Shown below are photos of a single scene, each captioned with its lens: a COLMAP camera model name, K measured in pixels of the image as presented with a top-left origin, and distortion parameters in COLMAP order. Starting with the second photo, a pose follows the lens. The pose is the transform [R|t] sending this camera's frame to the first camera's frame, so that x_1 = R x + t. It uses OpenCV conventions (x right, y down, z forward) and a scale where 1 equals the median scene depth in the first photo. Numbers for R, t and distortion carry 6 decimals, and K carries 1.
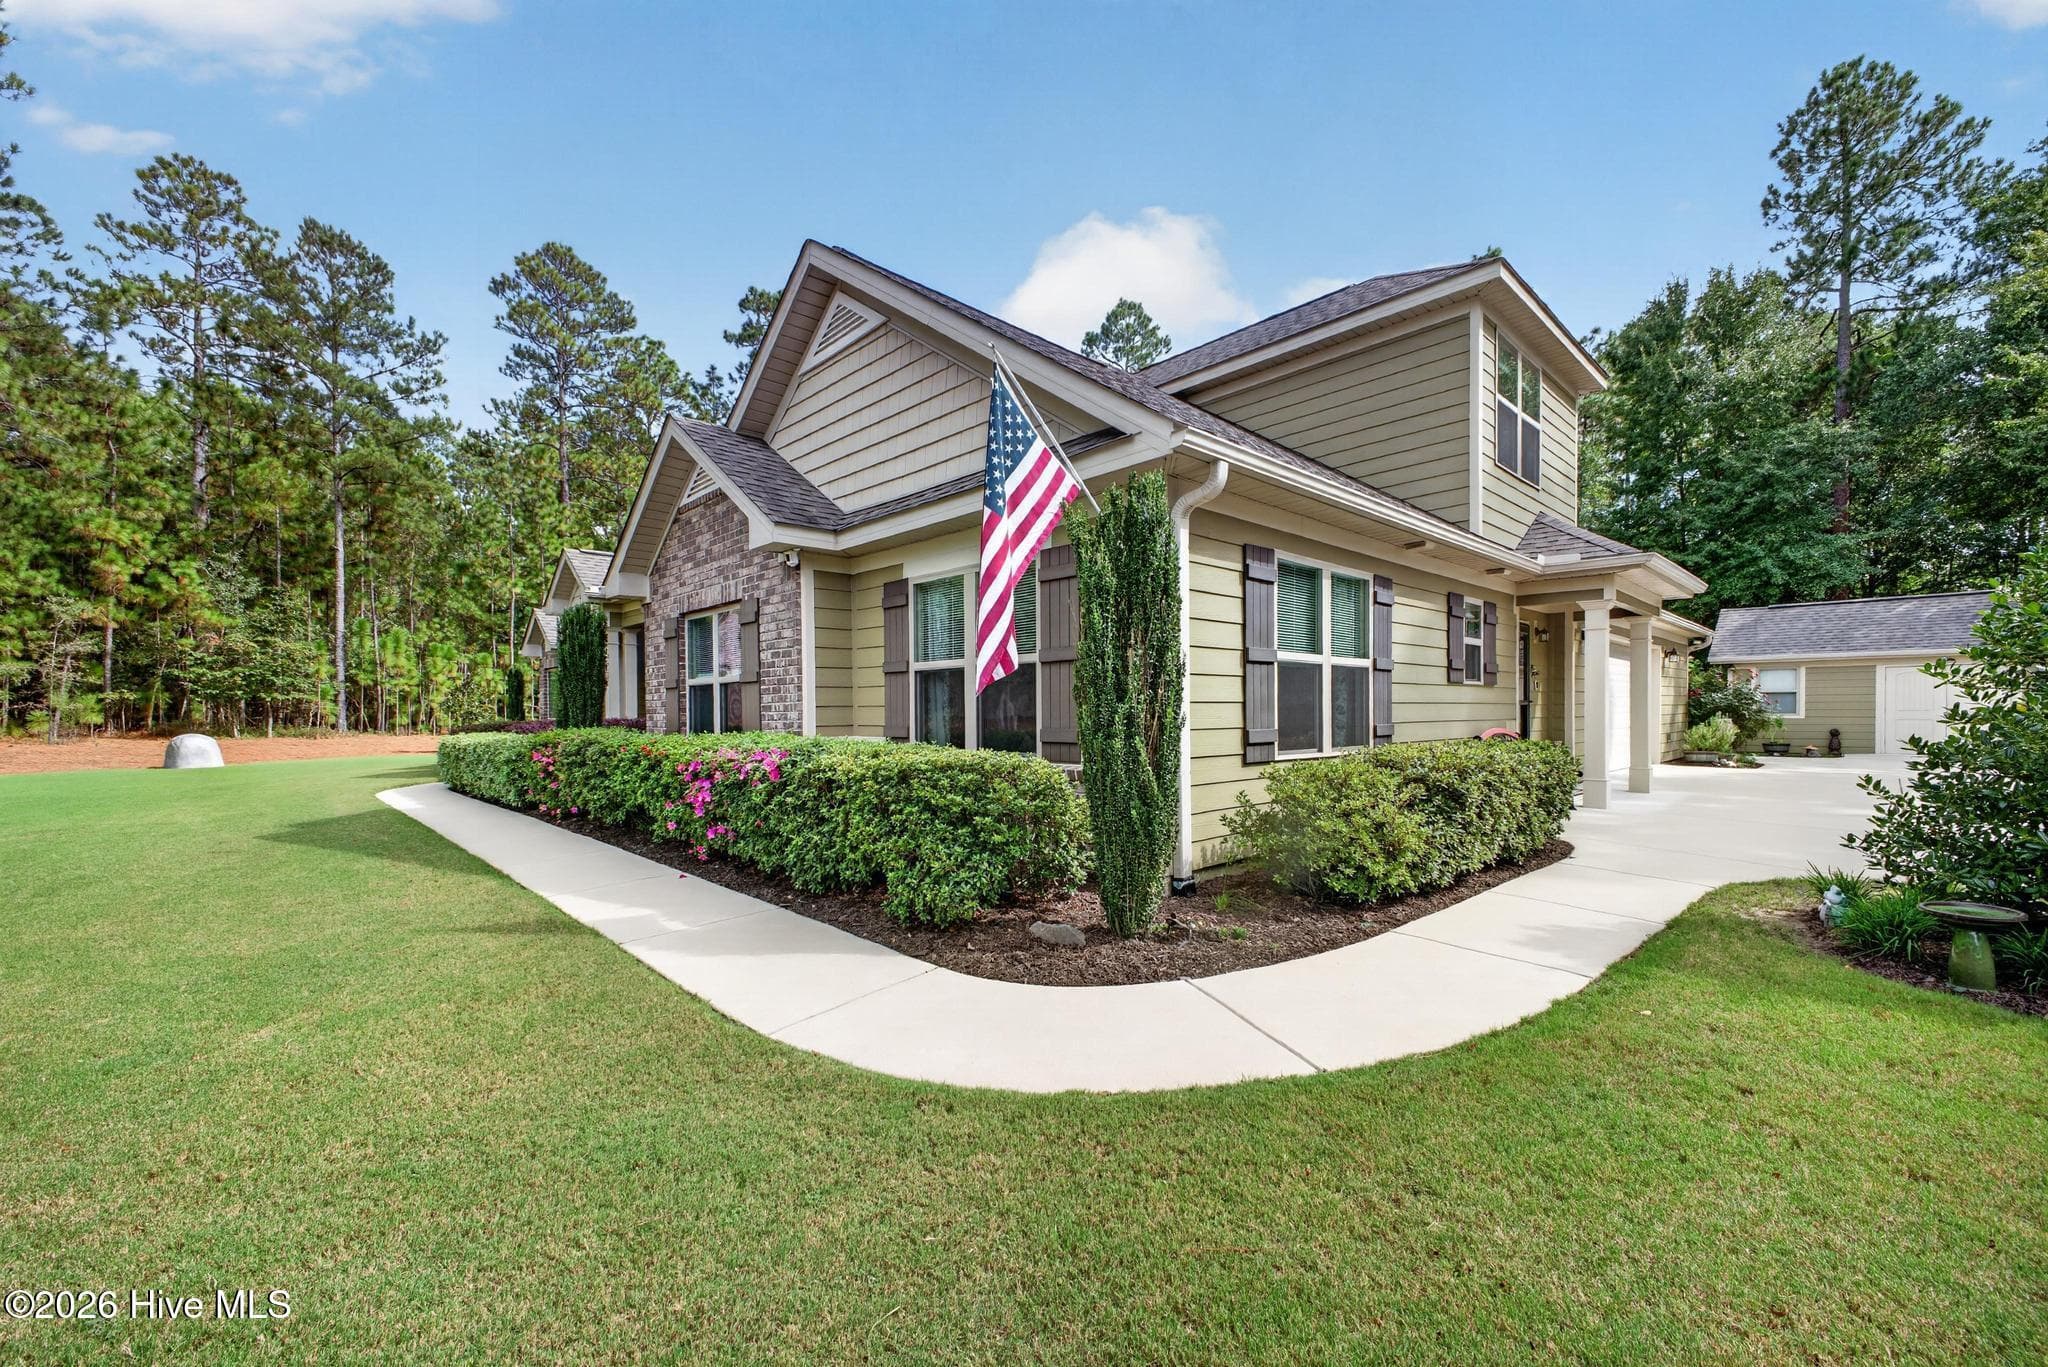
lens RADIAL K [[818.4, 0, 993.0], [0, 818.4, 713.6], [0, 0, 1]] dist [0.001998, 0.000619]
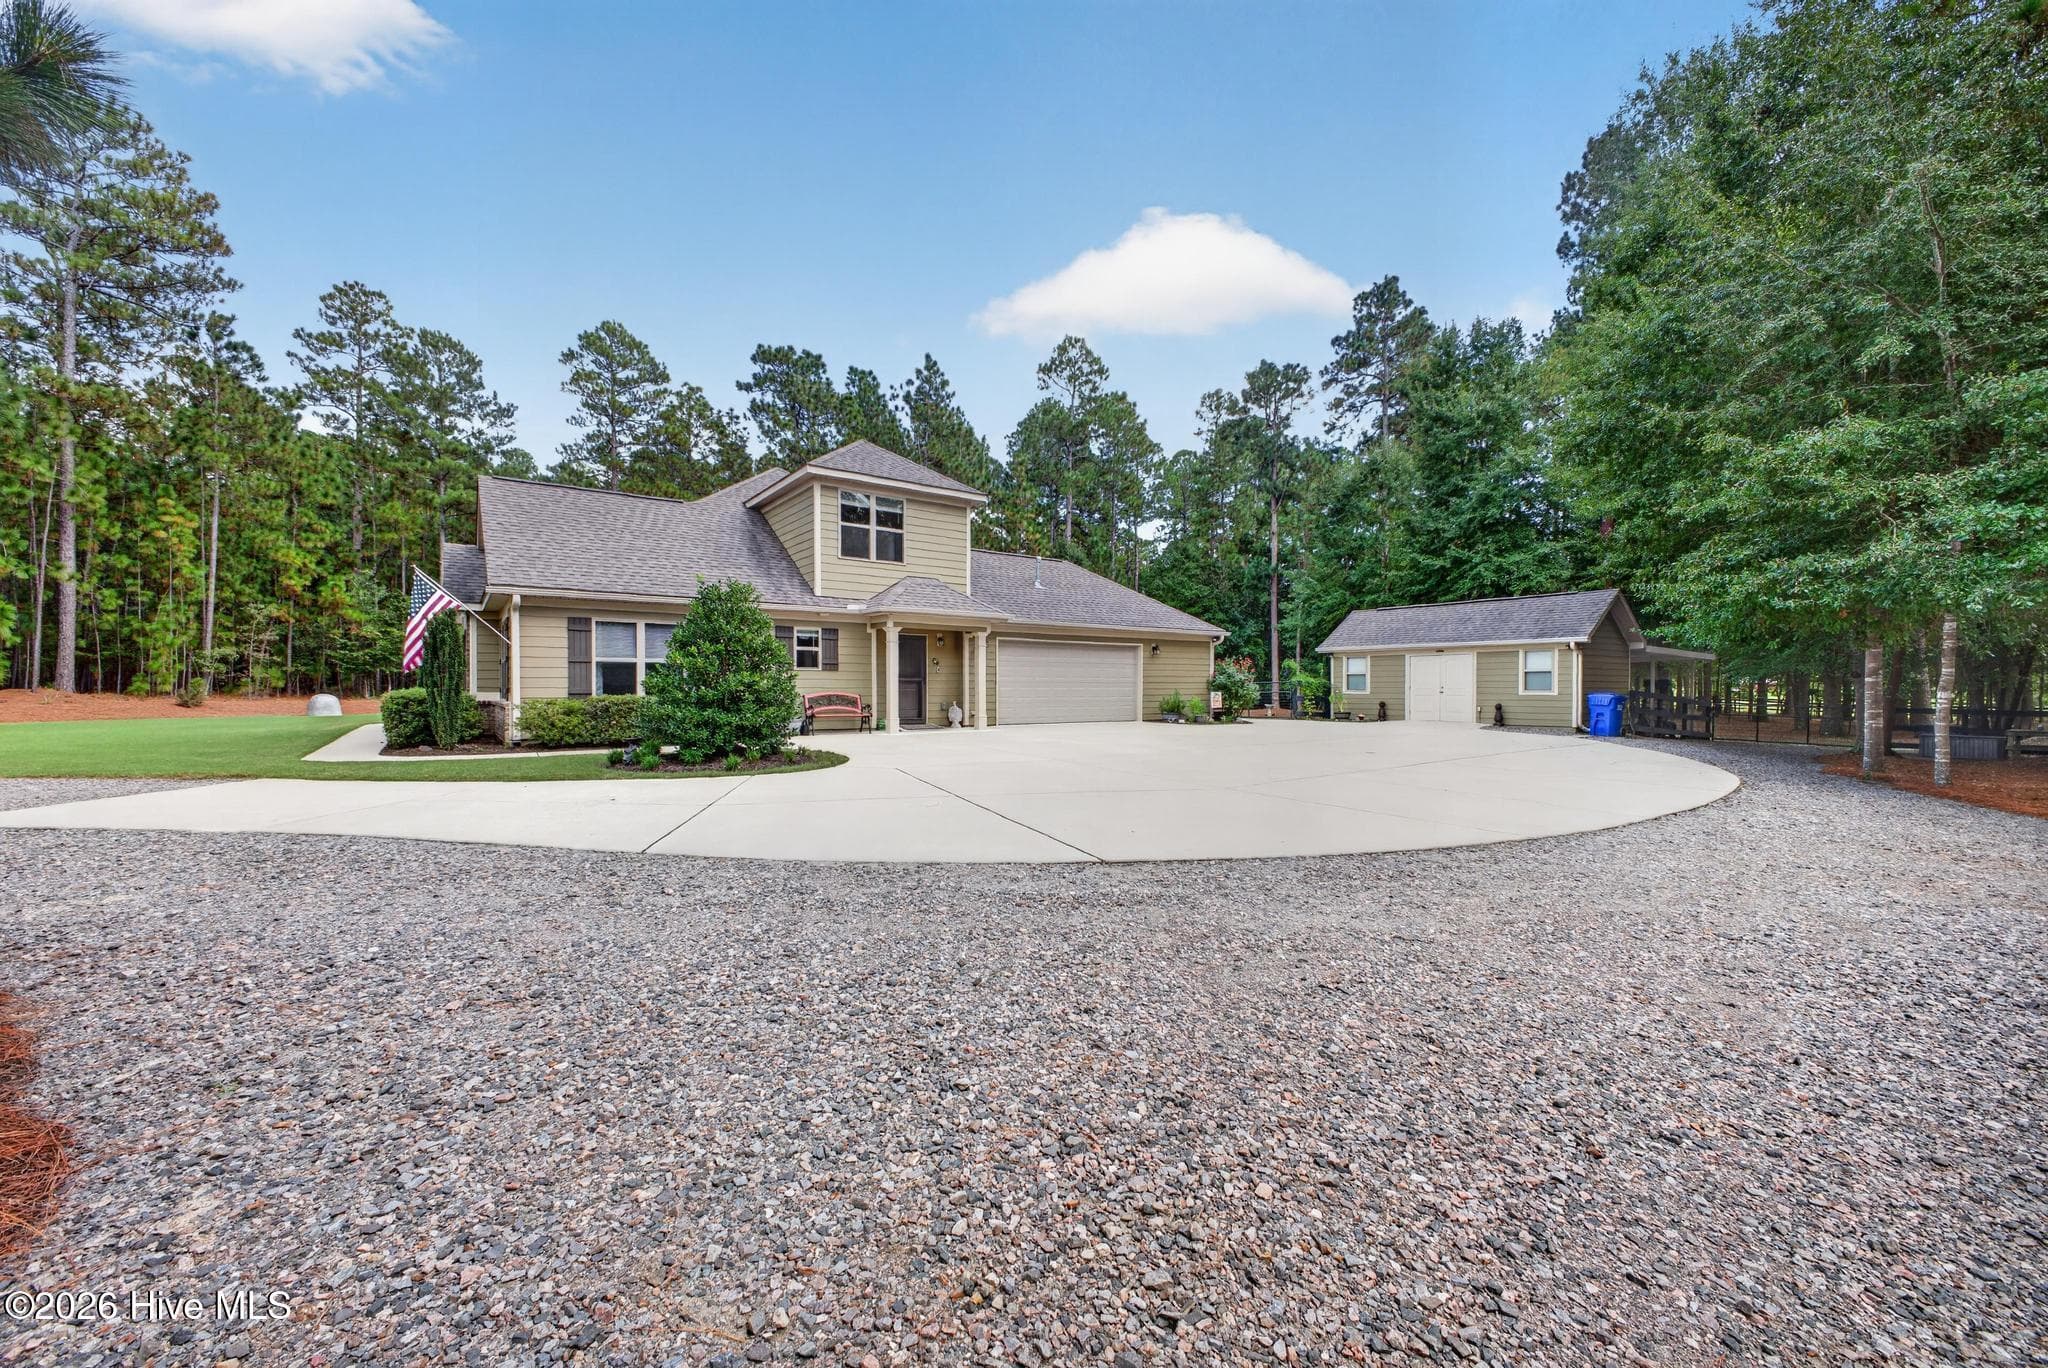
lens RADIAL K [[818.4, 0, 1021.7], [0, 818.4, 682.9], [0, 0, 1]] dist [0.001998, 0.000619]
pose [[0.990907, 0.008464, -0.134279, 0.350292], [-0.009437, 0.999934, -0.006608, 0.000946], [0.134214, 0.007815, 0.990922, -0.231262]]
